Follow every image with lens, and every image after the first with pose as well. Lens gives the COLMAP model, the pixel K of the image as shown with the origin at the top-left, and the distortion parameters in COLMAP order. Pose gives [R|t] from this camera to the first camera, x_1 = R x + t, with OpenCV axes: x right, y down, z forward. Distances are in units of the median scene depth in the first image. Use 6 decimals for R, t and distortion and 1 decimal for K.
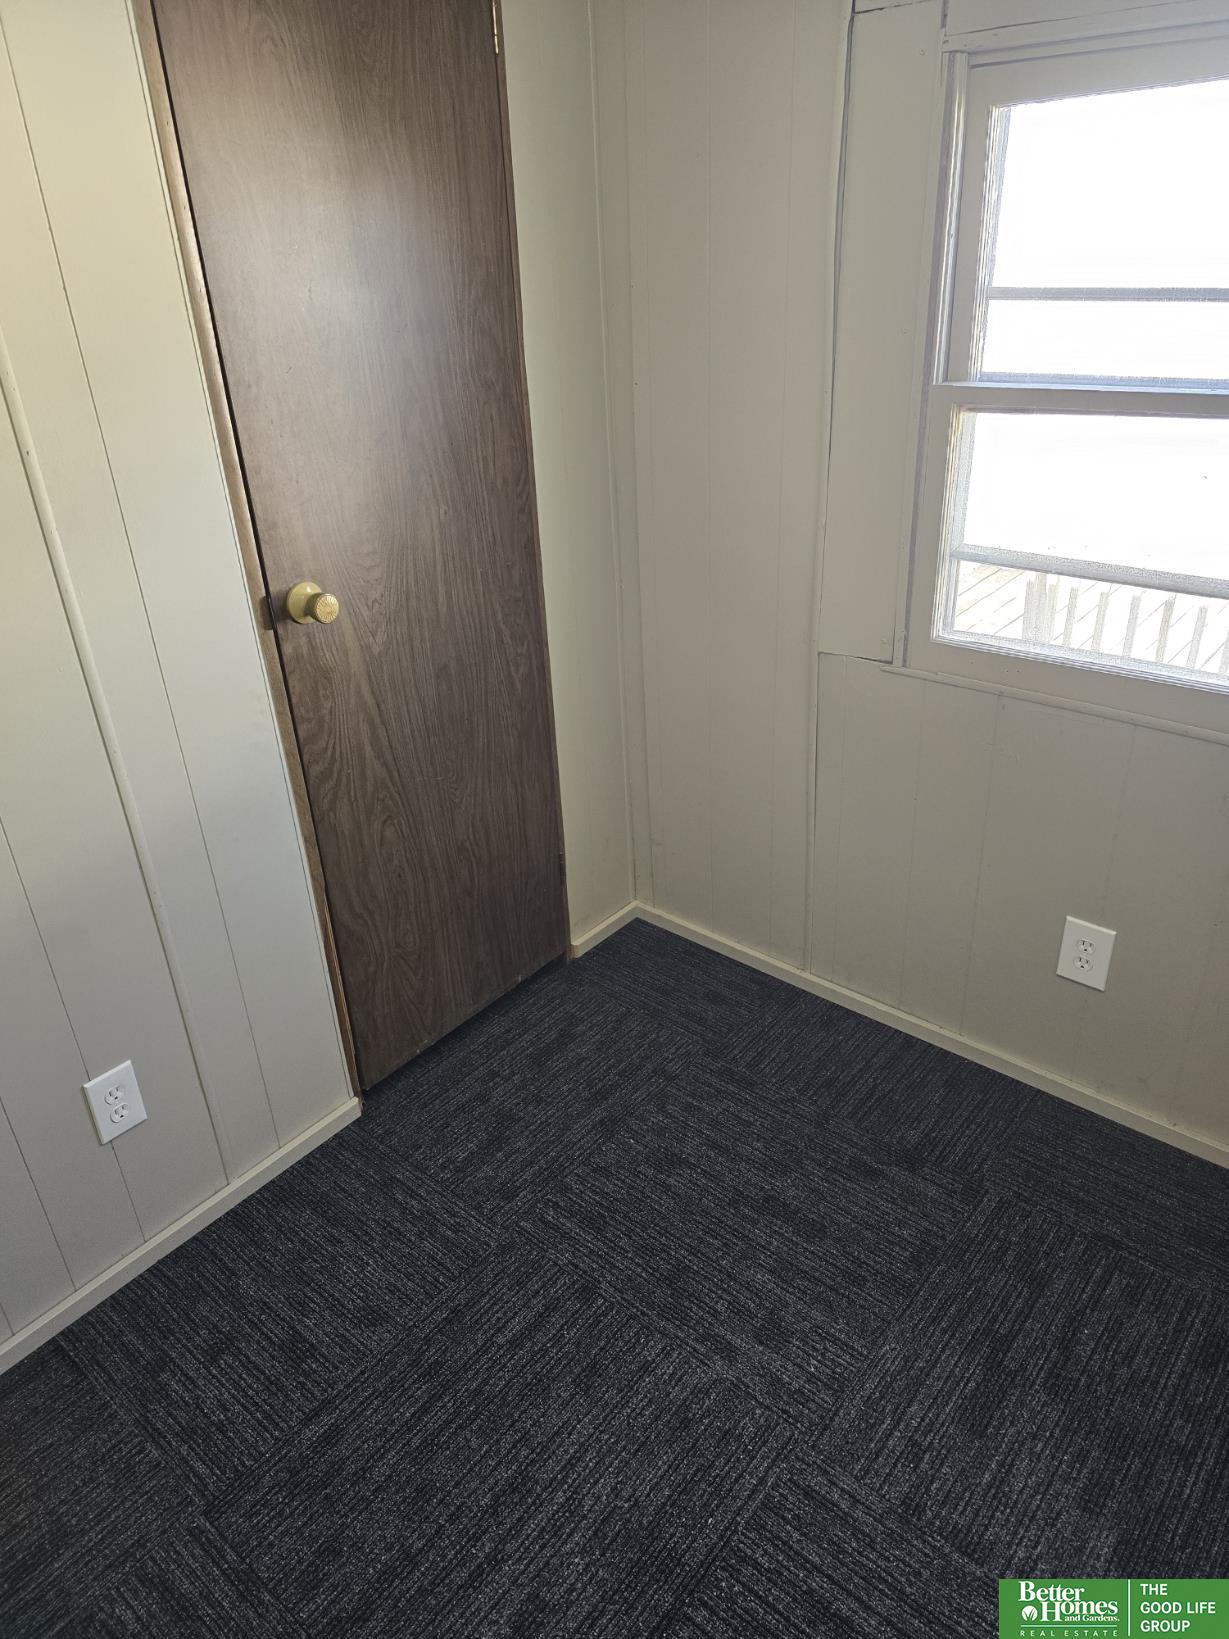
lens RADIAL K [[1102.7, 0, 609.5], [0, 1102.7, 816.4], [0, 0, 1]] dist [0.051580, -0.049417]
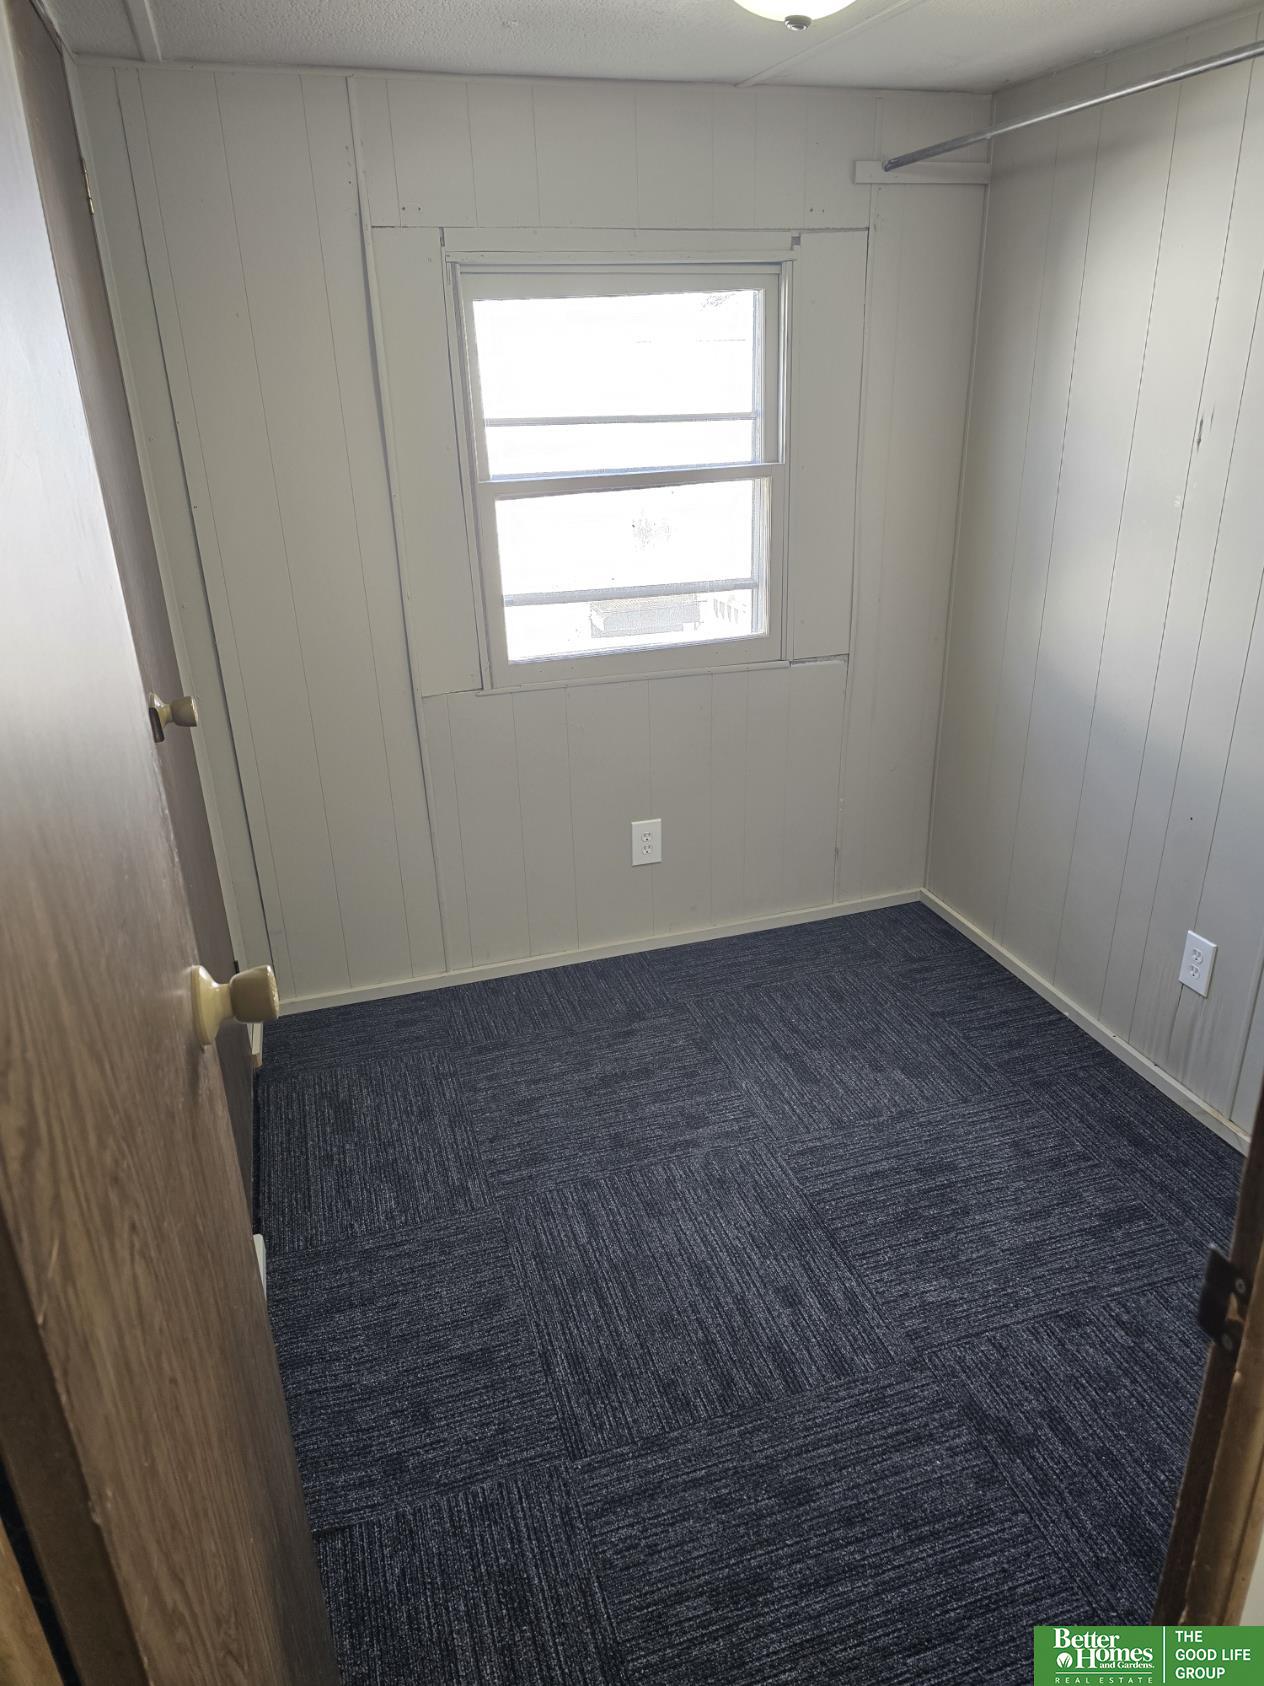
lens RADIAL K [[1134.3, 0, 627.3], [0, 1134.3, 844.3], [0, 0, 1]] dist [0.051580, -0.049417]
pose [[0.539969, -0.300981, 0.786031, -0.961421], [0.409075, 0.910005, 0.067435, 0.015958], [-0.735589, 0.285133, 0.614498, 0.086760]]
